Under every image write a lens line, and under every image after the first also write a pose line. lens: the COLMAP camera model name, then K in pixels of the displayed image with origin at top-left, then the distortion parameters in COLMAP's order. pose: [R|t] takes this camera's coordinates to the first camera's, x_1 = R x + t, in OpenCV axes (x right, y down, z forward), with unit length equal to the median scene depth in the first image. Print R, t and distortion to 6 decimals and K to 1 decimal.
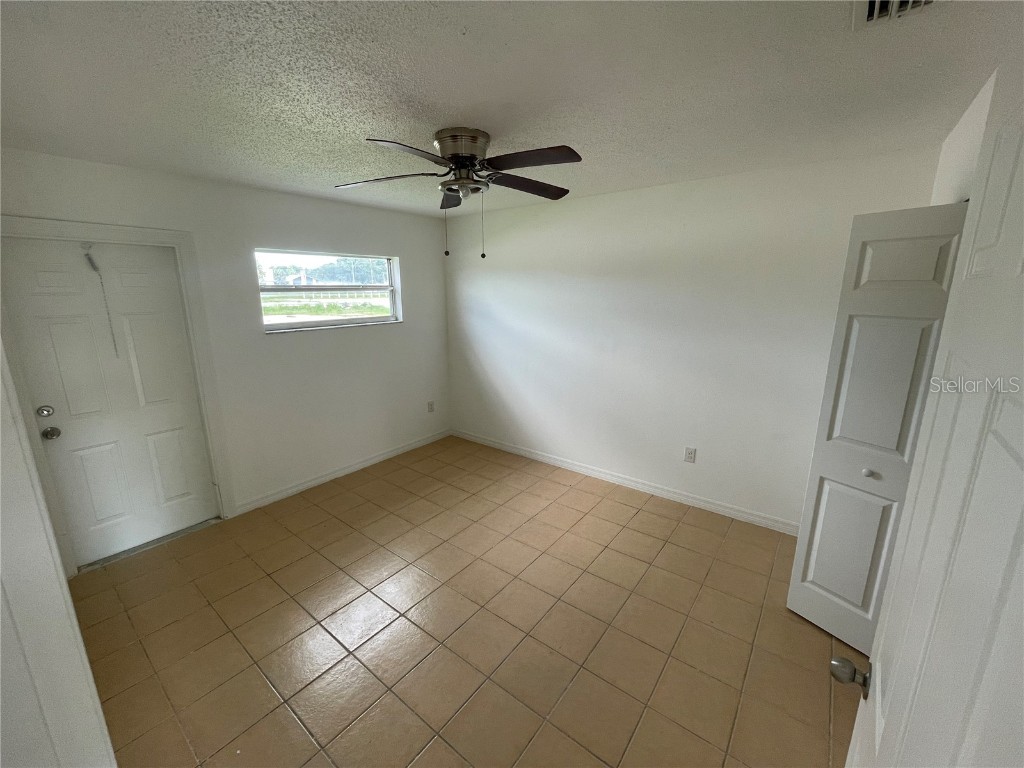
lens RADIAL K [[415.8, 0, 515.2], [0, 415.8, 386.3], [0, 0, 1]] dist [0.002712, -0.000927]
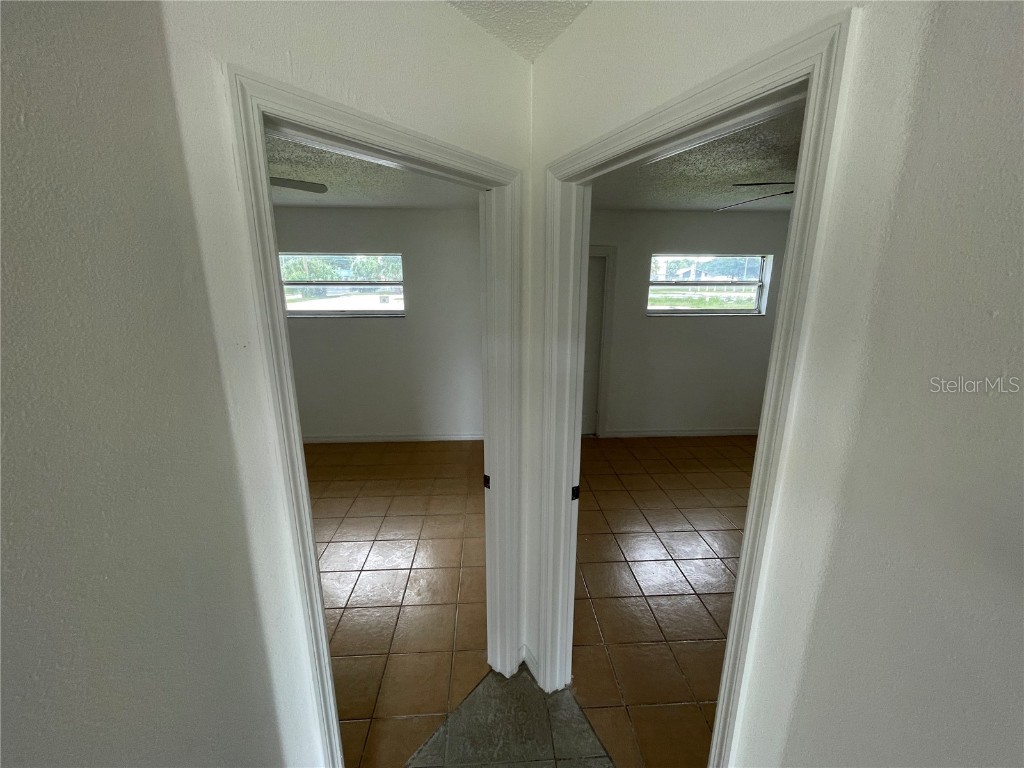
lens RADIAL K [[415.8, 0, 508.1], [0, 415.8, 382.3], [0, 0, 1]] dist [0.002712, -0.000927]
pose [[0.644445, 0.179879, -0.743192, 0.130322], [-0.175686, 0.980767, 0.085038, 0.039541], [0.744195, 0.075766, 0.663652, -0.190028]]
